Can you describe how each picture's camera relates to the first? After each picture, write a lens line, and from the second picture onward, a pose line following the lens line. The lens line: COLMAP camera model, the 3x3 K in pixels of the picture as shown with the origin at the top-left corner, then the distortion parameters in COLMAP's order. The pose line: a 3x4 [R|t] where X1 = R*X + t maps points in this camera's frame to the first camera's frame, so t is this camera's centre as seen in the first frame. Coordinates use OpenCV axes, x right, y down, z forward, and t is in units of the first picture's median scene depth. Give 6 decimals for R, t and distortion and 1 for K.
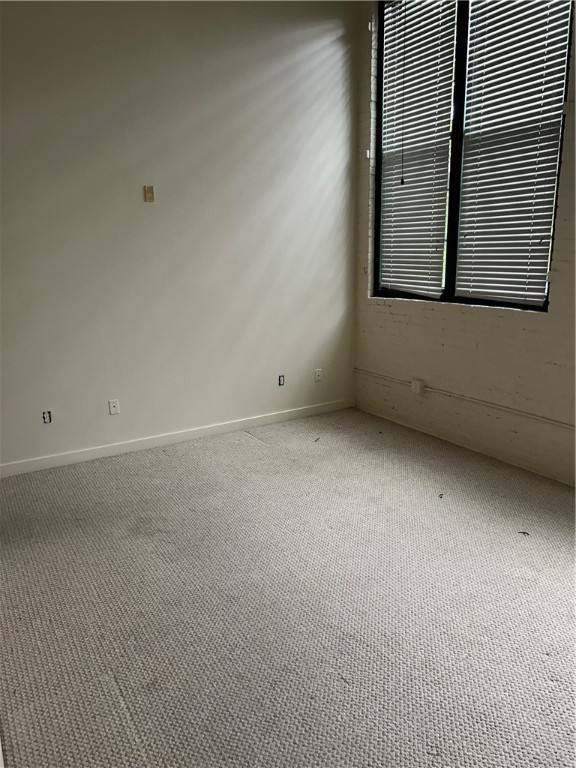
lens RADIAL K [[584.7, 0, 282.0], [0, 584.7, 385.6], [0, 0, 1]] dist [0.059618, -0.064914]
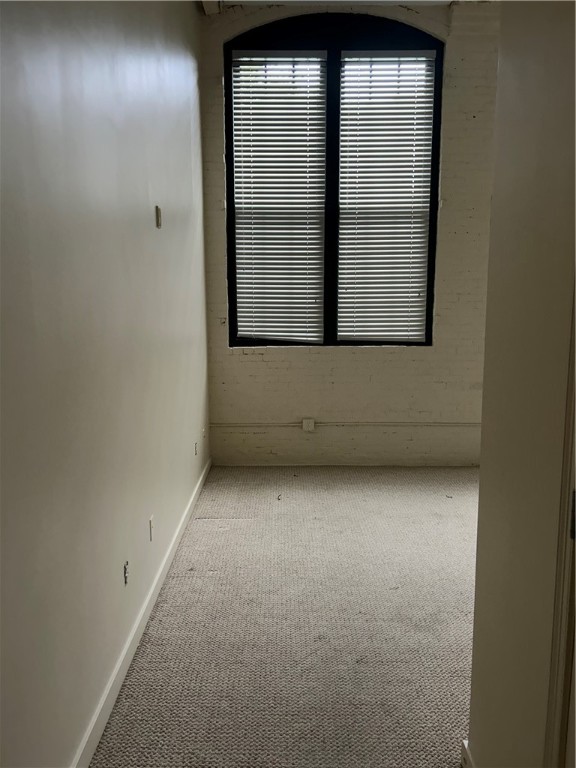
lens RADIAL K [[584.7, 0, 284.9], [0, 584.7, 382.7], [0, 0, 1]] dist [0.059618, -0.064914]
pose [[0.488379, -0.106905, 0.866058, -0.742331], [0.191041, 0.981490, 0.013424, -0.101097], [-0.851463, 0.158897, 0.499763, 0.504891]]
